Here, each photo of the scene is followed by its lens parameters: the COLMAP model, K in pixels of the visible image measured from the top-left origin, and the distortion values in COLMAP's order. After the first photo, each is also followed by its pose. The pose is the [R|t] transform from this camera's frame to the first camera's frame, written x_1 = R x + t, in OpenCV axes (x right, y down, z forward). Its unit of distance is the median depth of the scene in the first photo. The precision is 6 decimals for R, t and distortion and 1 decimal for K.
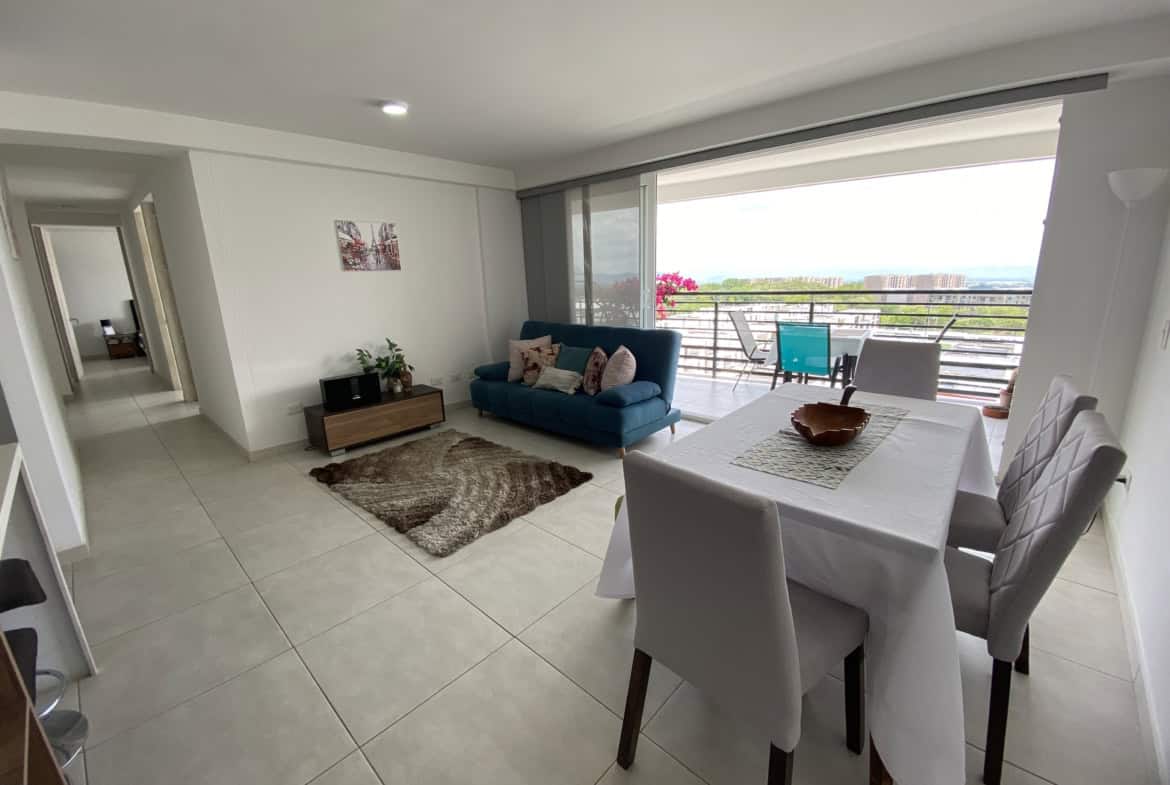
lens RADIAL K [[468.5, 0, 585.0], [0, 468.5, 392.5], [0, 0, 1]] dist [0.000811, -0.000067]
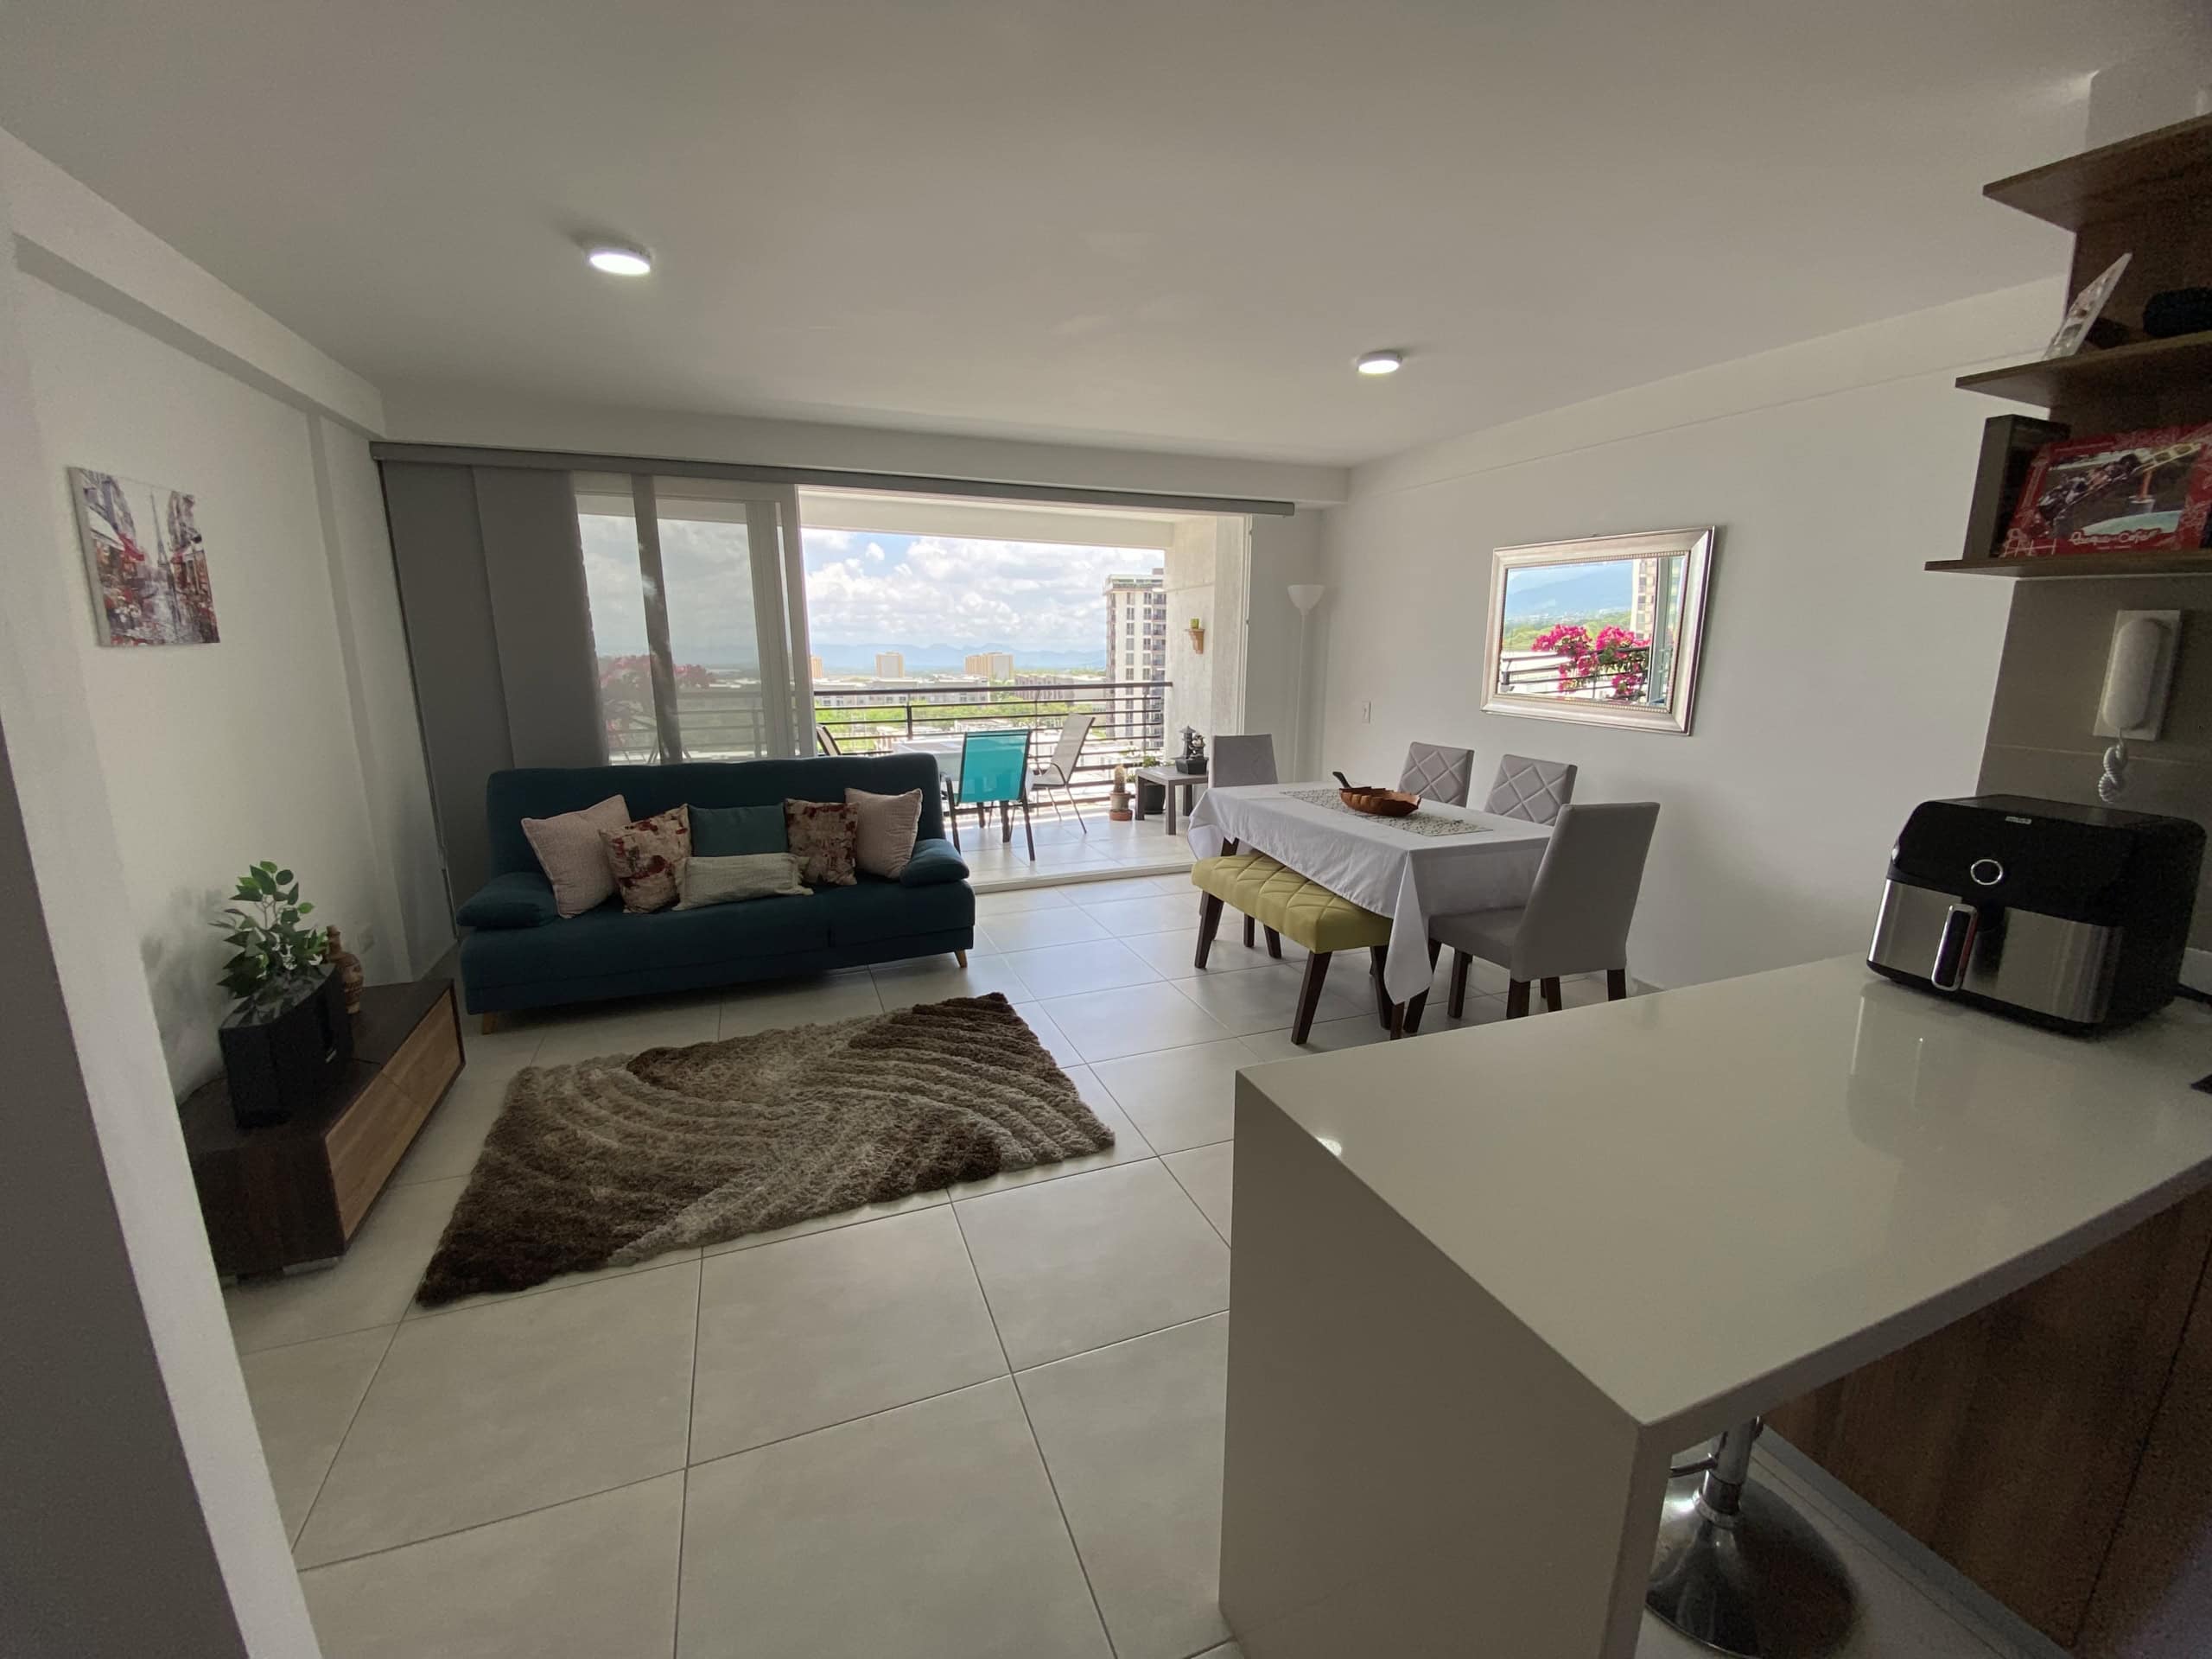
lens RADIAL K [[894.4, 0, 1106.9], [0, 894.4, 818.7], [0, 0, 1]] dist [-0.000333, -0.013565]
pose [[0.444409, -0.150664, 0.883064, -0.706929], [0.208401, 0.976098, 0.061657, -0.066248], [-0.871246, 0.156631, 0.465185, 0.251988]]
